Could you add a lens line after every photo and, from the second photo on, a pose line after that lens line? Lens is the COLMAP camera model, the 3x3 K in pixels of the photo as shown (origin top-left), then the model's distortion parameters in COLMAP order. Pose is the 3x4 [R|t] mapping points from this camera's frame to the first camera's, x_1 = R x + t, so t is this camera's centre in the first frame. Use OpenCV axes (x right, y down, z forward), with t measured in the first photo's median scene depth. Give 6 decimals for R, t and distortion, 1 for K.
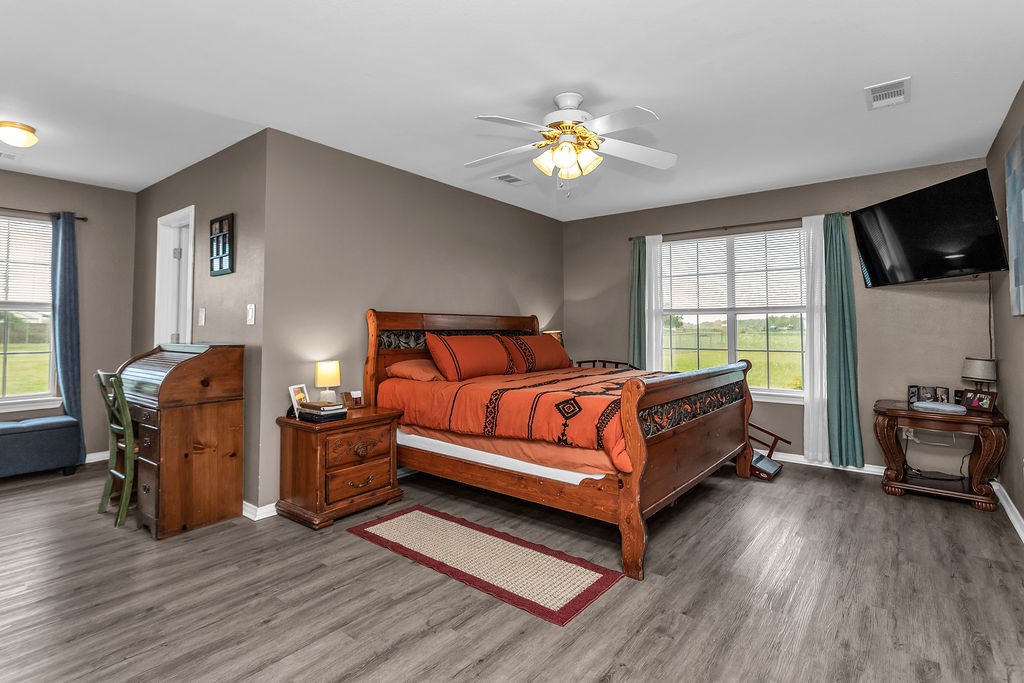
lens RADIAL K [[496.2, 0, 512.8], [0, 496.2, 330.5], [0, 0, 1]] dist [-0.001202, 0.001065]
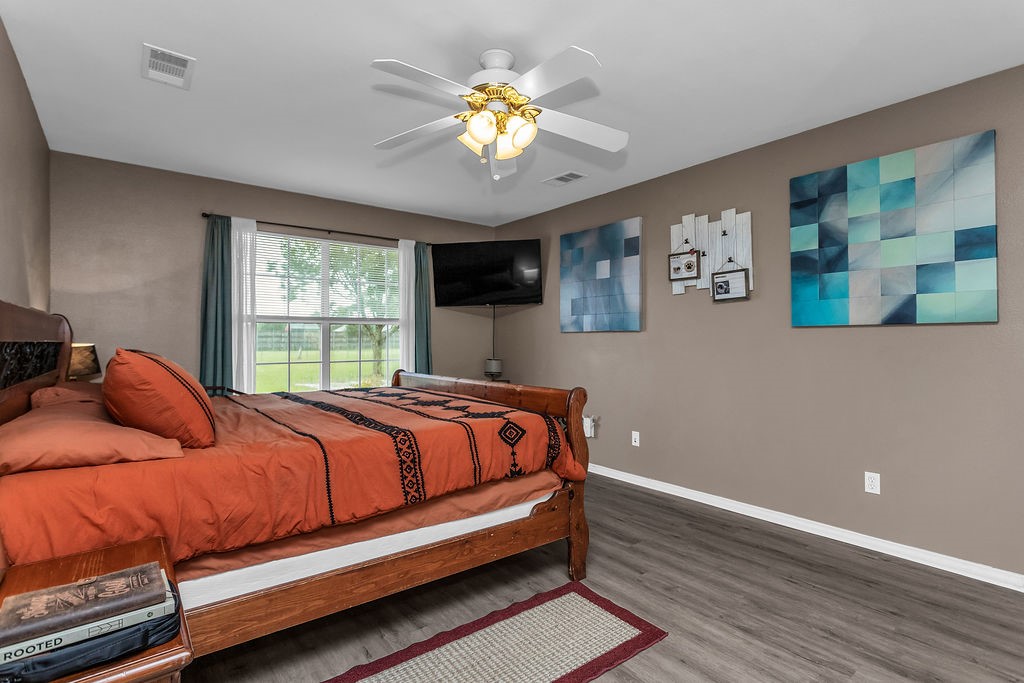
lens RADIAL K [[496.5, 0, 510.3], [0, 496.5, 338.8], [0, 0, 1]] dist [0.000400, 0.001813]
pose [[0.252875, -0.002154, 0.967497, -0.716269], [0.002639, 0.999995, 0.001537, -0.008007], [-0.967495, 0.002165, 0.252880, 0.782823]]
